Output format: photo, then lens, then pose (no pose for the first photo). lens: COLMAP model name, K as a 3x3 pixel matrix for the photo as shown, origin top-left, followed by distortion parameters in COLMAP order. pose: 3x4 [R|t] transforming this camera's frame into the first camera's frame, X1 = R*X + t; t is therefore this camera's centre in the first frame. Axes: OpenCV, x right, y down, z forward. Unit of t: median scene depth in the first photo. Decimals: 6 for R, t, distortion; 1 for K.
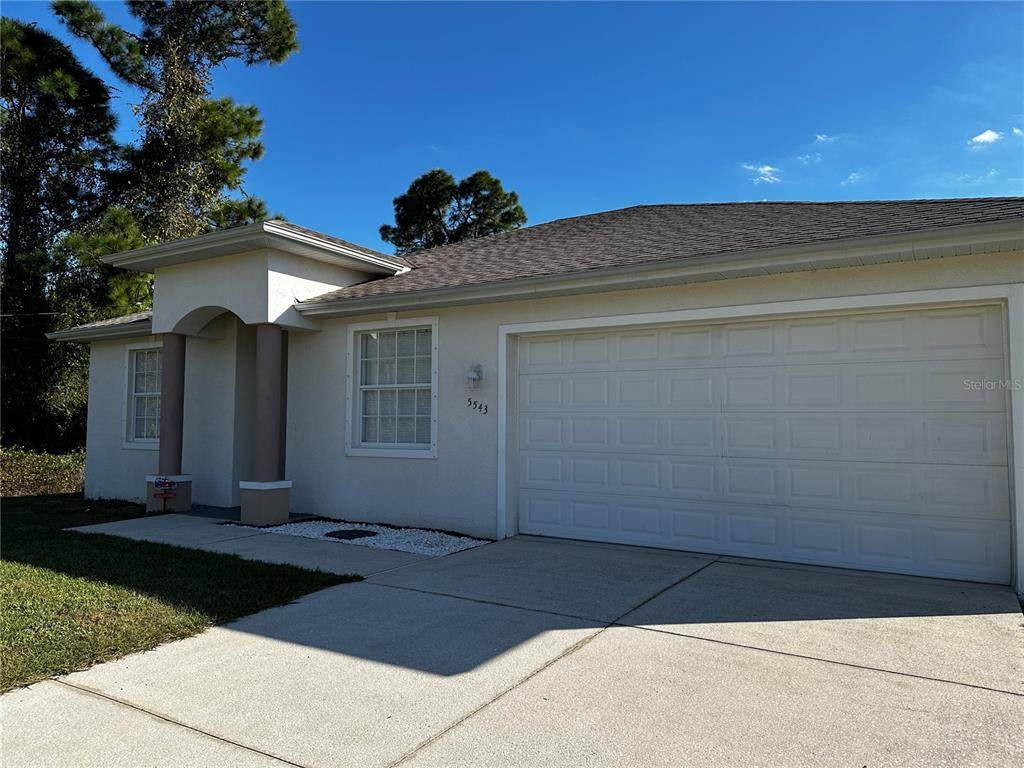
lens RADIAL K [[707.4, 0, 509.9], [0, 707.4, 383.0], [0, 0, 1]] dist [0.018894, -0.002909]
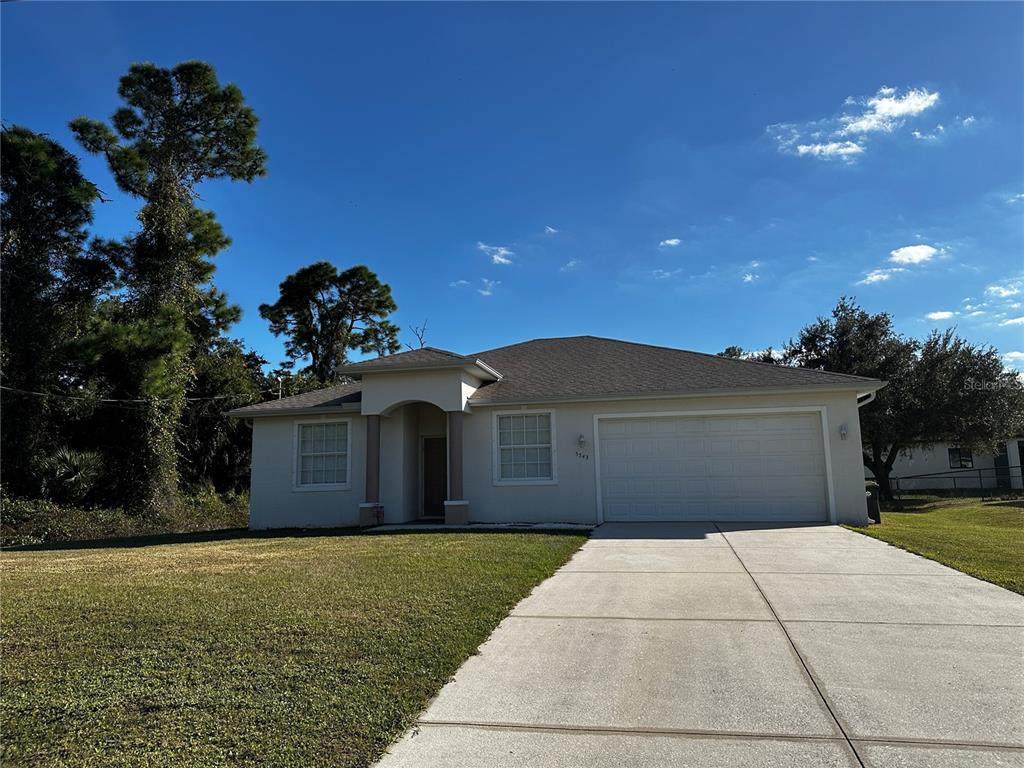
lens RADIAL K [[707.4, 0, 514.1], [0, 707.4, 382.5], [0, 0, 1]] dist [0.018894, -0.002909]
pose [[0.941542, 0.023383, 0.336084, -0.289321], [0.007372, 0.995920, -0.089943, 0.001922], [-0.336816, 0.087163, 0.937527, -0.254718]]
